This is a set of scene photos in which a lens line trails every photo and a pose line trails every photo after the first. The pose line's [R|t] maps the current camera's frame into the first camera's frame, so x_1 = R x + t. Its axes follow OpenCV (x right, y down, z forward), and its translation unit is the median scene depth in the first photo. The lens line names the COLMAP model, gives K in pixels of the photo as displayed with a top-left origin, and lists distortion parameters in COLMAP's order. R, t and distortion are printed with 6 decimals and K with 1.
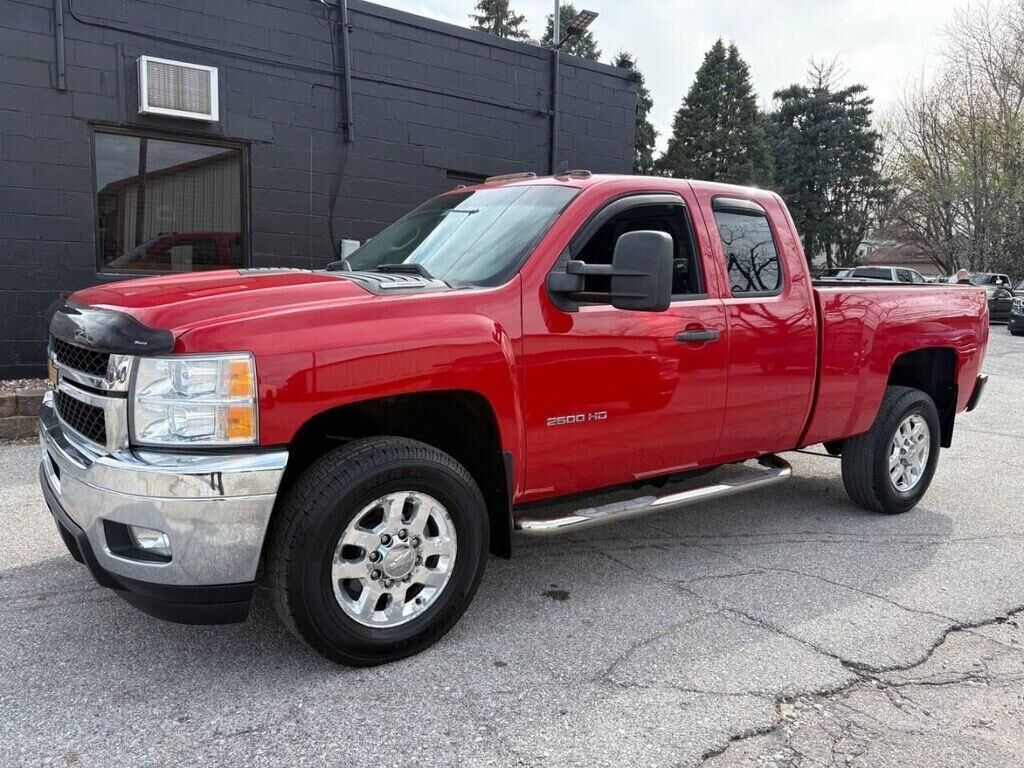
lens RADIAL K [[784.9, 0, 513.5], [0, 784.9, 386.1], [0, 0, 1]] dist [0.052674, -0.056241]
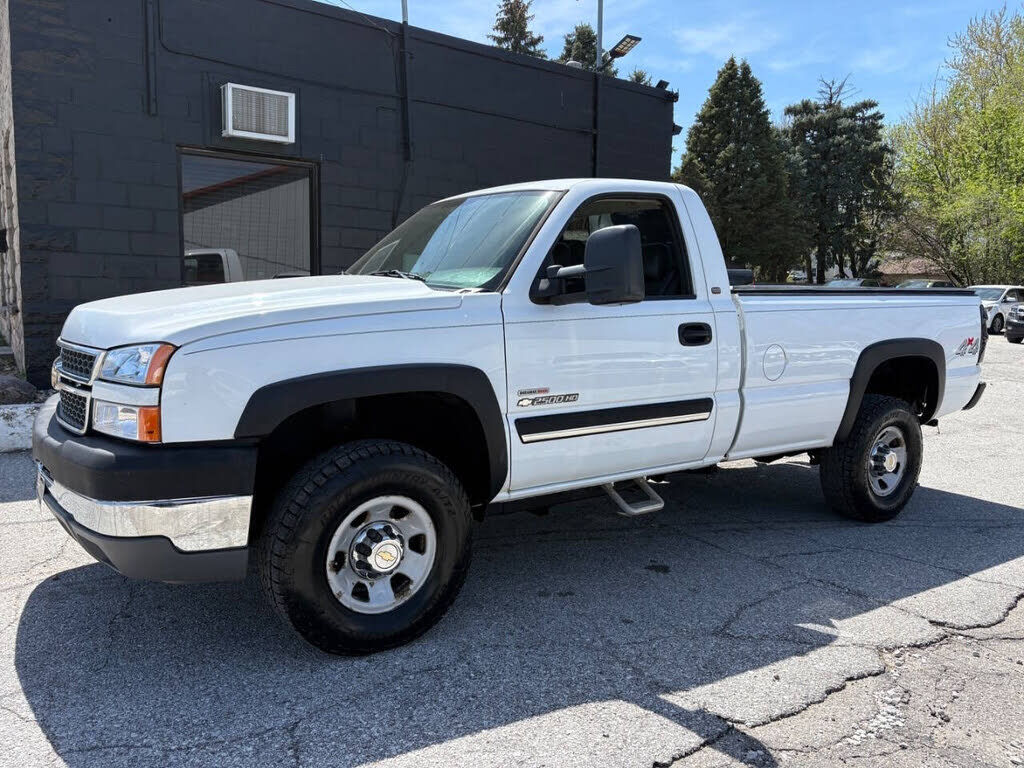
lens RADIAL K [[783.5, 0, 517.1], [0, 783.5, 384.7], [0, 0, 1]] dist [0.054730, -0.060341]
pose [[0.999966, -0.005670, -0.005964, -0.059350], [0.005546, 0.999771, -0.020657, 0.012969], [0.006080, 0.020624, 0.999769, -0.047610]]
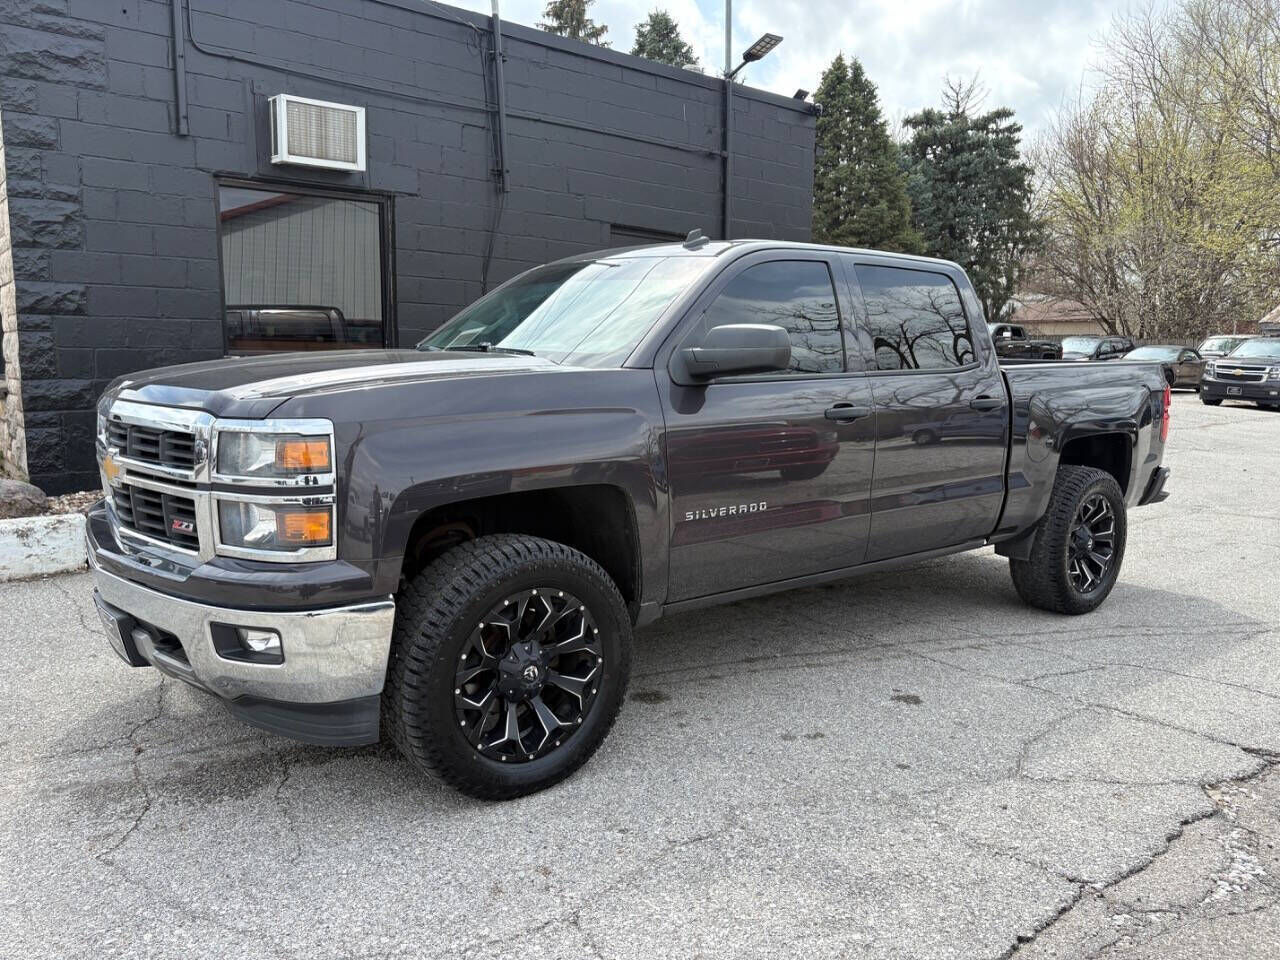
lens RADIAL K [[982.3, 0, 644.5], [0, 982.3, 482.1], [0, 0, 1]] dist [0.051149, -0.058531]
pose [[0.996958, -0.030427, 0.071752, -0.142084], [0.030506, 0.999535, 0.000001, 0.002031], [-0.071718, 0.002188, 0.997423, -0.052656]]
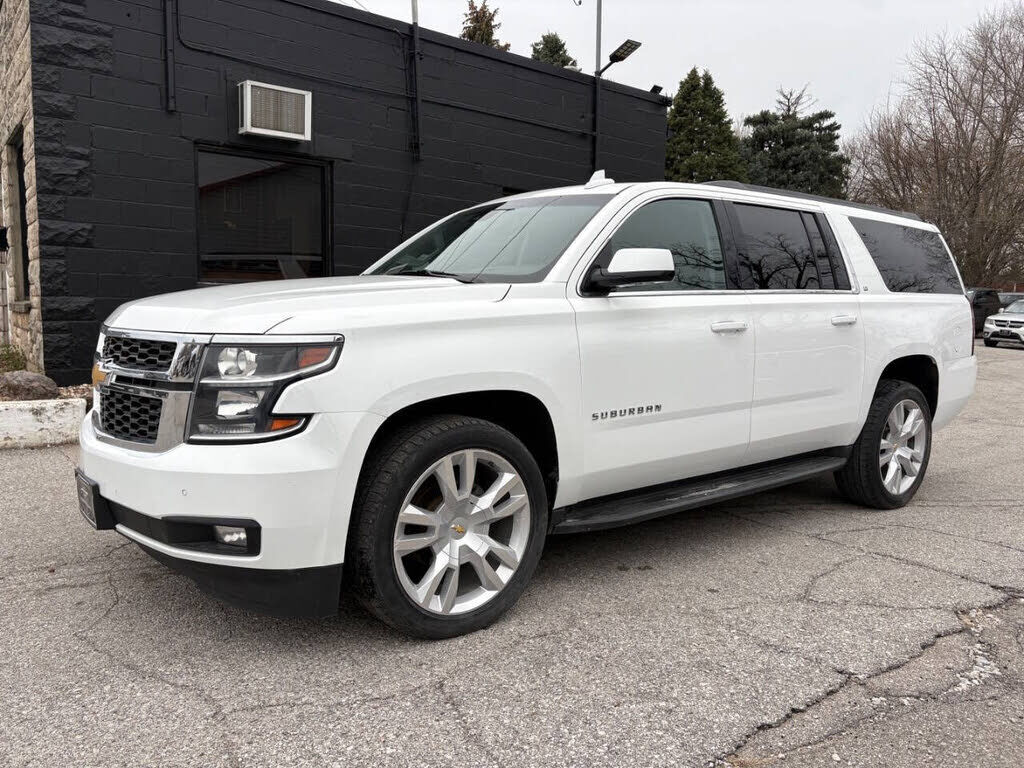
lens RADIAL K [[783.2, 0, 512.3], [0, 783.2, 385.6], [0, 0, 1]] dist [0.056719, -0.062473]
pose [[0.999041, -0.012460, 0.041984, -0.129151], [0.013695, 0.999478, -0.029259, 0.027743], [-0.041598, 0.029806, 0.998690, -0.059673]]
